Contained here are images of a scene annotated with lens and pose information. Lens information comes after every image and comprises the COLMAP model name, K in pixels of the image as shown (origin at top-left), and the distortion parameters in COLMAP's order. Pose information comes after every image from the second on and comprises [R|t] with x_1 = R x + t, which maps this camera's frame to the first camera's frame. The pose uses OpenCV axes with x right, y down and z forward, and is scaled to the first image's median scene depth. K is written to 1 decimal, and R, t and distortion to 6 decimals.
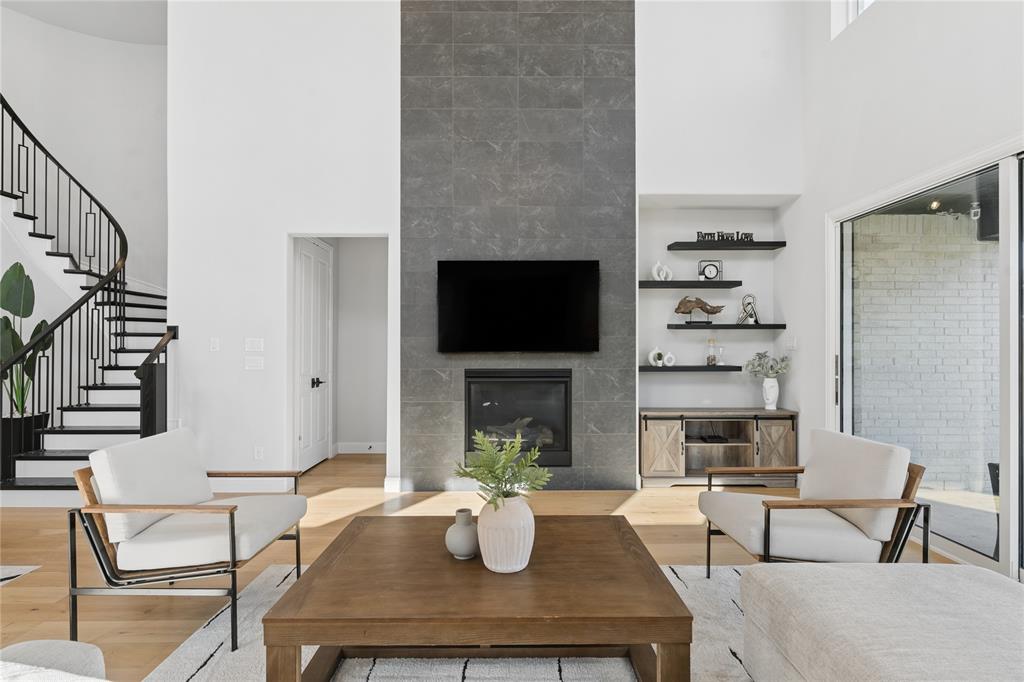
lens RADIAL K [[528.2, 0, 517.5], [0, 528.2, 345.3], [0, 0, 1]] dist [0.001160, 0.000118]
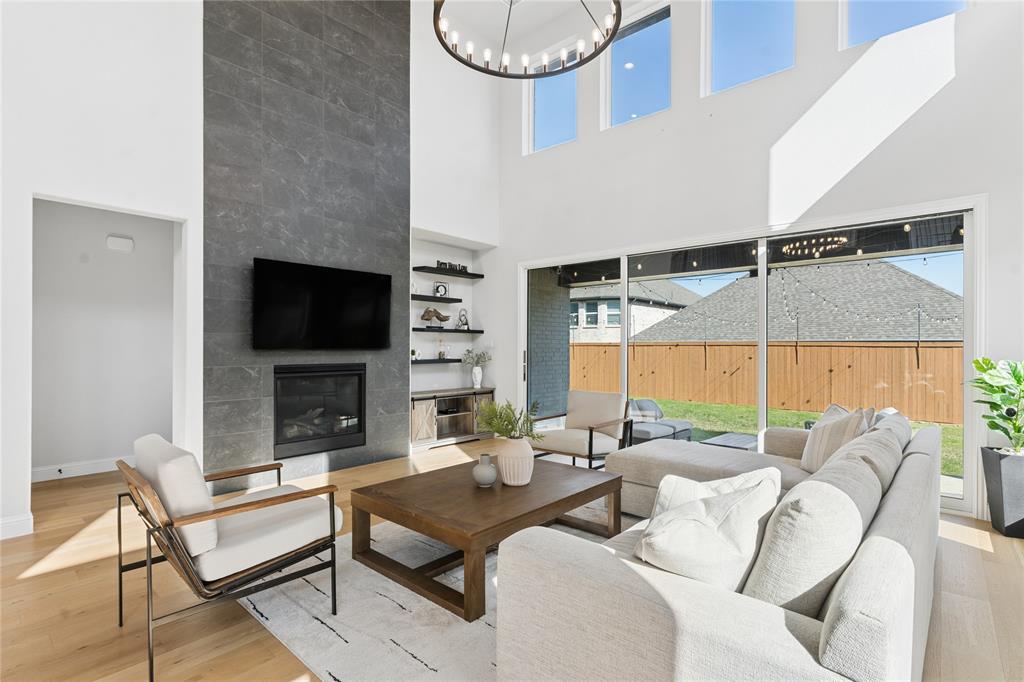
lens RADIAL K [[492.1, 0, 512.4], [0, 492.1, 347.5], [0, 0, 1]] dist [0.002542, 0.000570]
pose [[0.667234, 0.002096, 0.744845, -0.503444], [-0.007718, 0.999962, 0.004099, 0.002221], [-0.744808, -0.008484, 0.667225, 0.011809]]
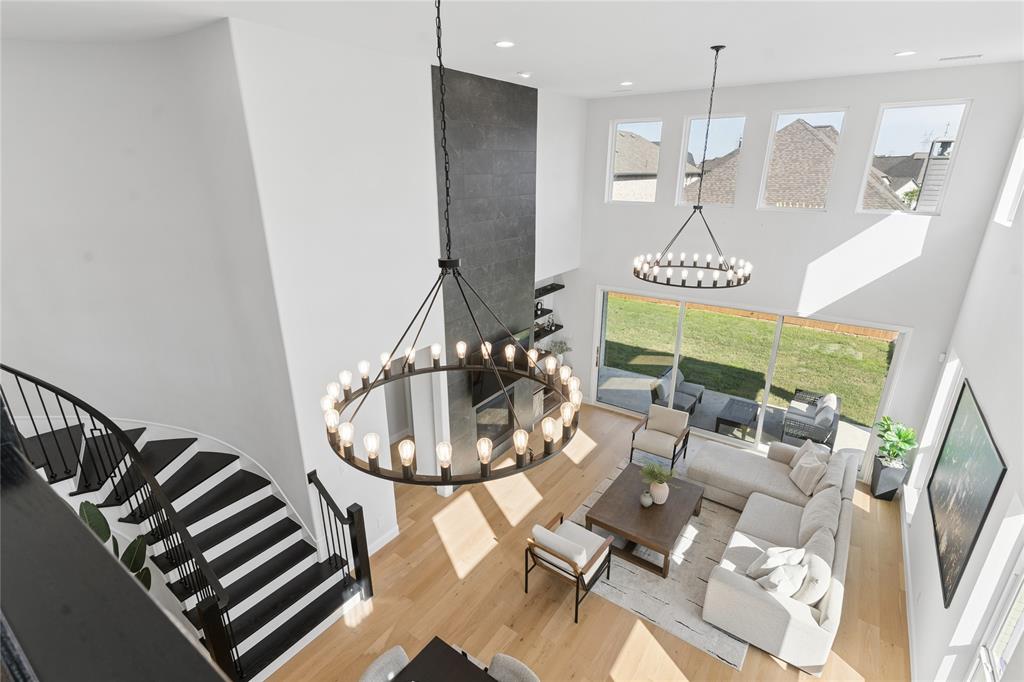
lens RADIAL K [[493.3, 0, 514.5], [0, 493.3, 344.8], [0, 0, 1]] dist [-0.000702, -0.000017]
pose [[0.577435, -0.277384, 0.767872, -1.129965], [-0.005407, 0.939196, 0.343339, -0.656388], [-0.816419, -0.202408, 0.540825, 0.129401]]
